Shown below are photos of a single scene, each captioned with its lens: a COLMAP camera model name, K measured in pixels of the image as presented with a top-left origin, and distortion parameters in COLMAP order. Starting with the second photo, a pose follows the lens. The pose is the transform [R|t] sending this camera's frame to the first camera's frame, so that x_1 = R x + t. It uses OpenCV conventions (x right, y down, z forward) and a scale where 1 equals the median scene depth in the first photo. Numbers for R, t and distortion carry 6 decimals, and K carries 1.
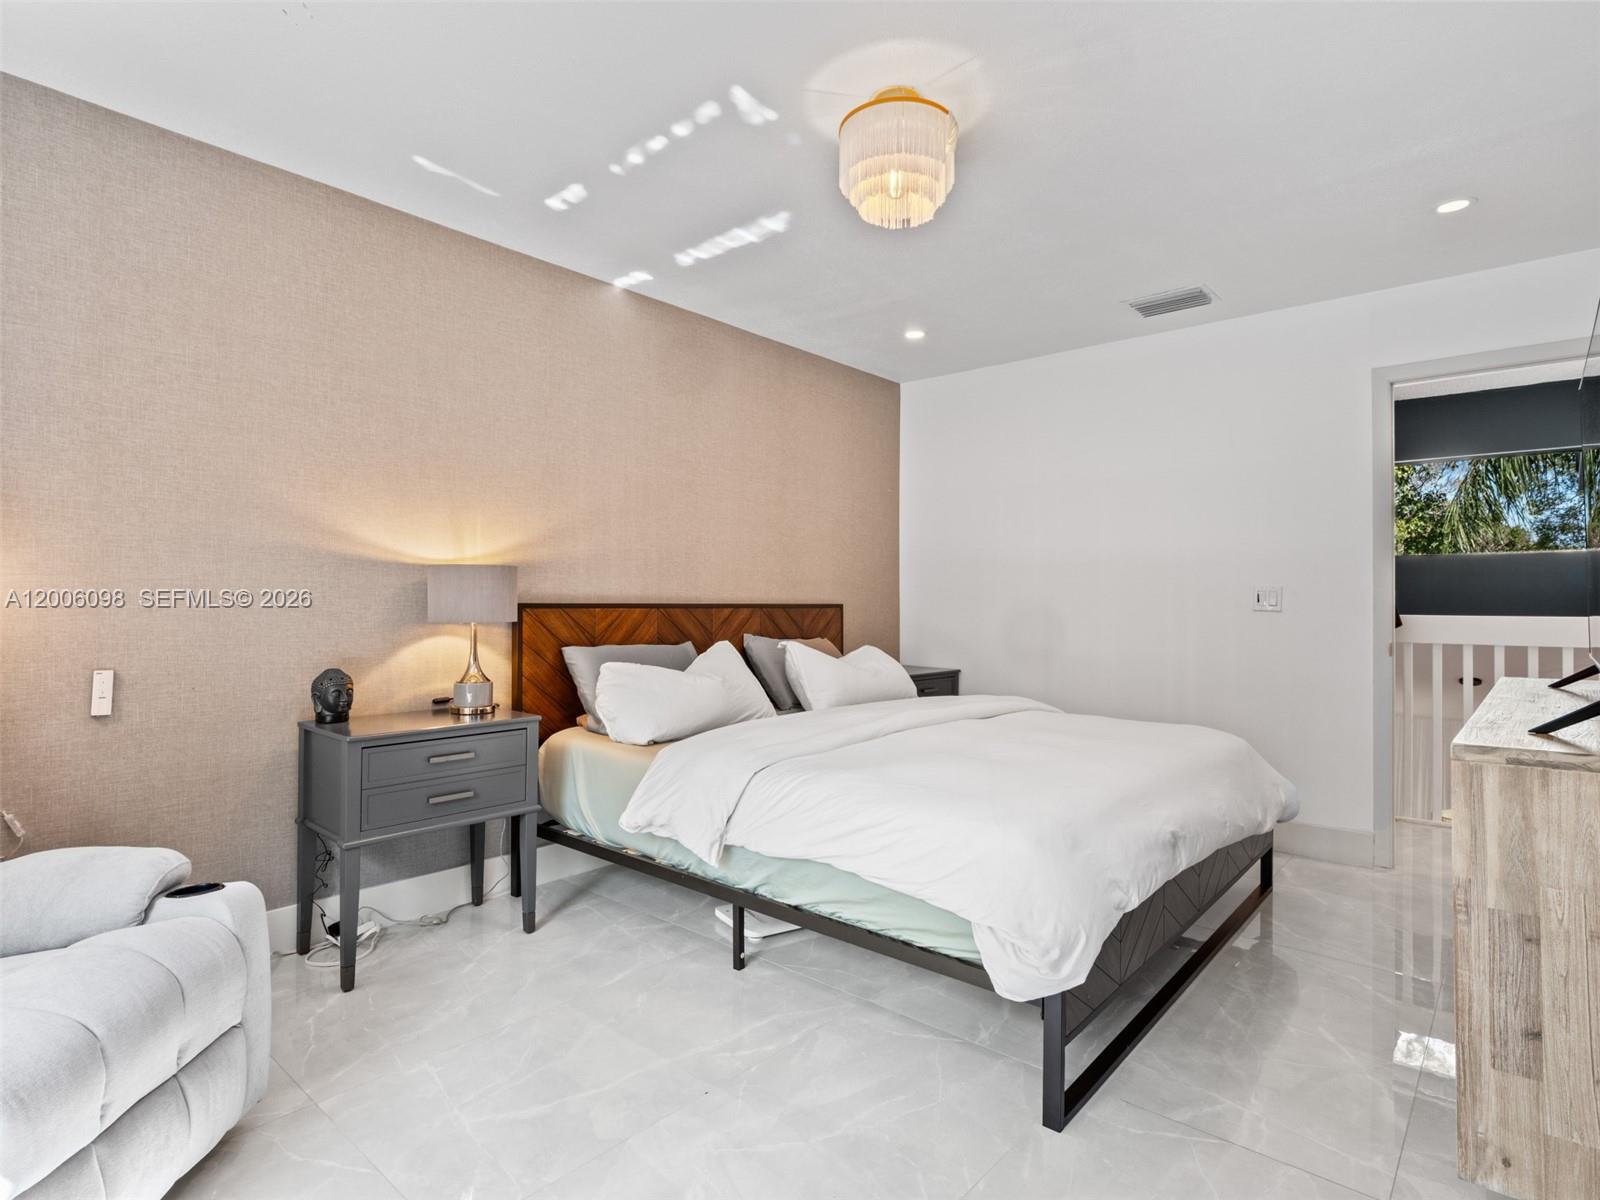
lens RADIAL K [[837.2, 0, 799.8], [0, 837.2, 618.0], [0, 0, 1]] dist [-0.000648, -0.000181]
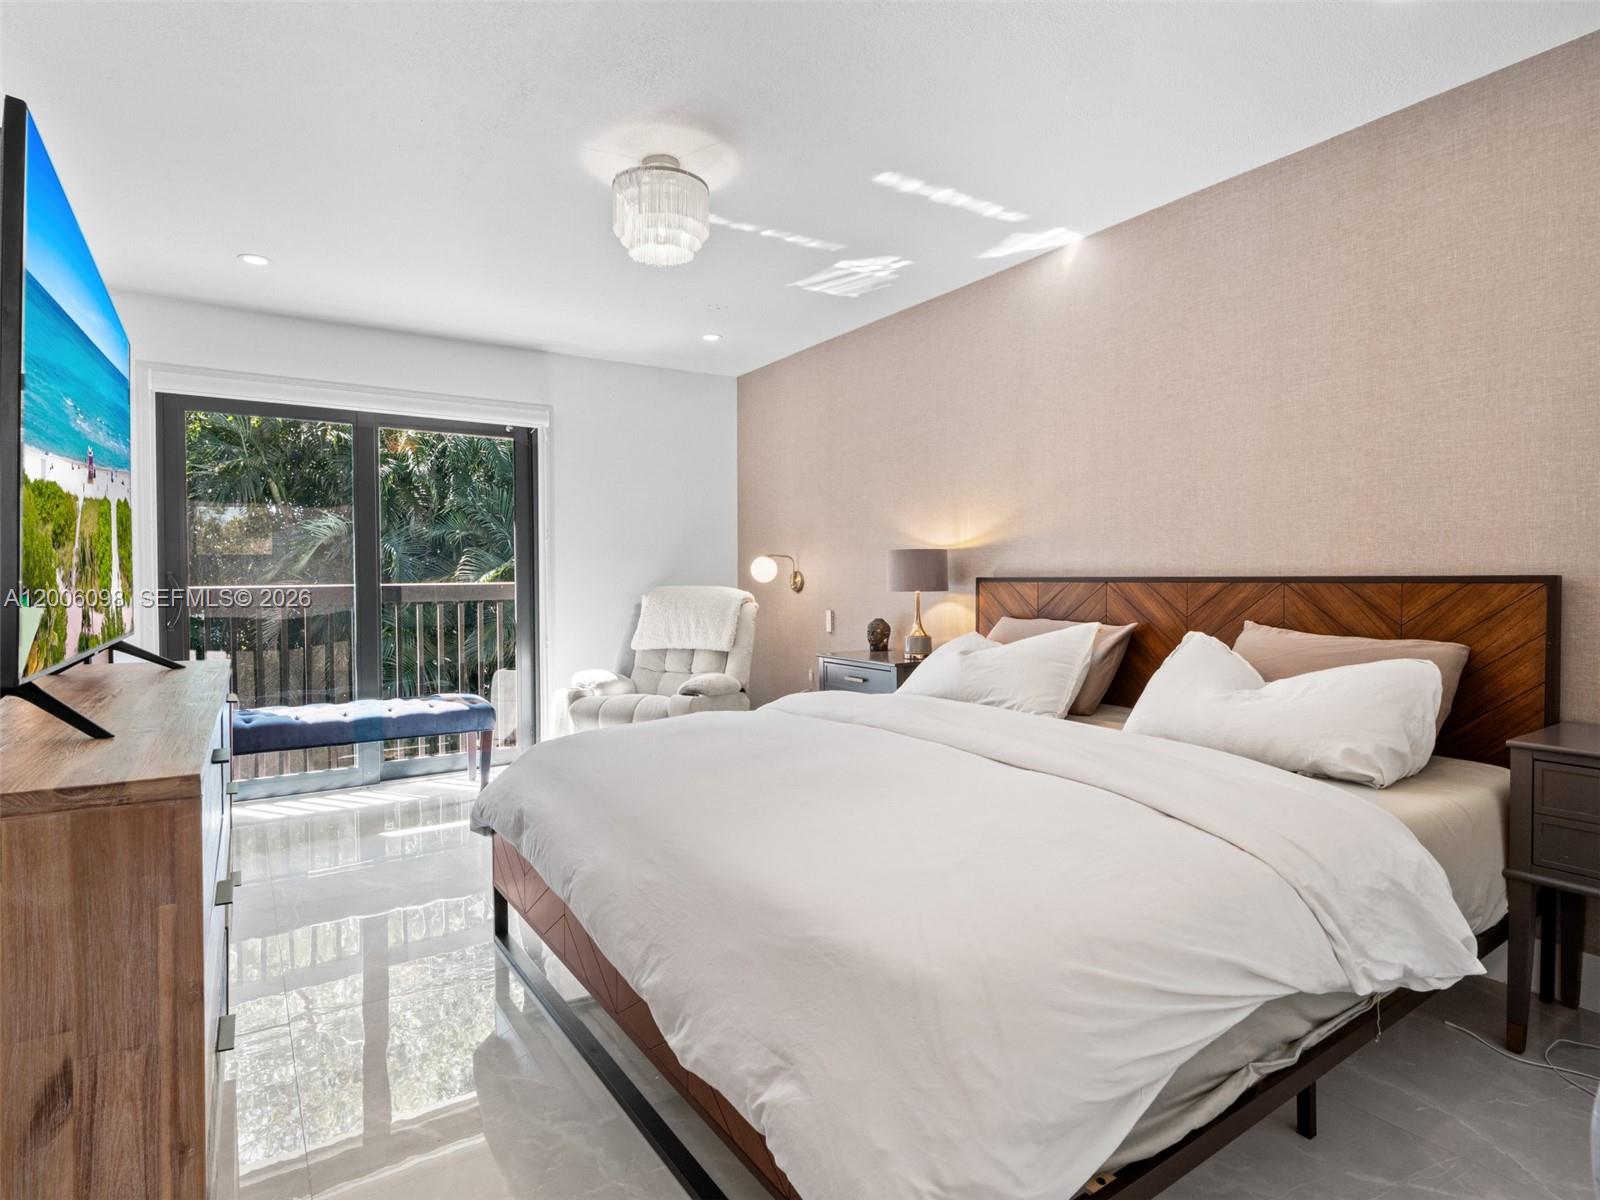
lens RADIAL K [[846.1, 0, 800.0], [0, 846.1, 600.0], [0, 0, 1]] dist [0.000112, -0.000758]
pose [[-0.263477, 0.028452, -0.964246, 0.989305], [-0.007324, 0.999477, 0.031493, -0.024222], [0.964638, 0.015359, -0.263131, 1.178899]]
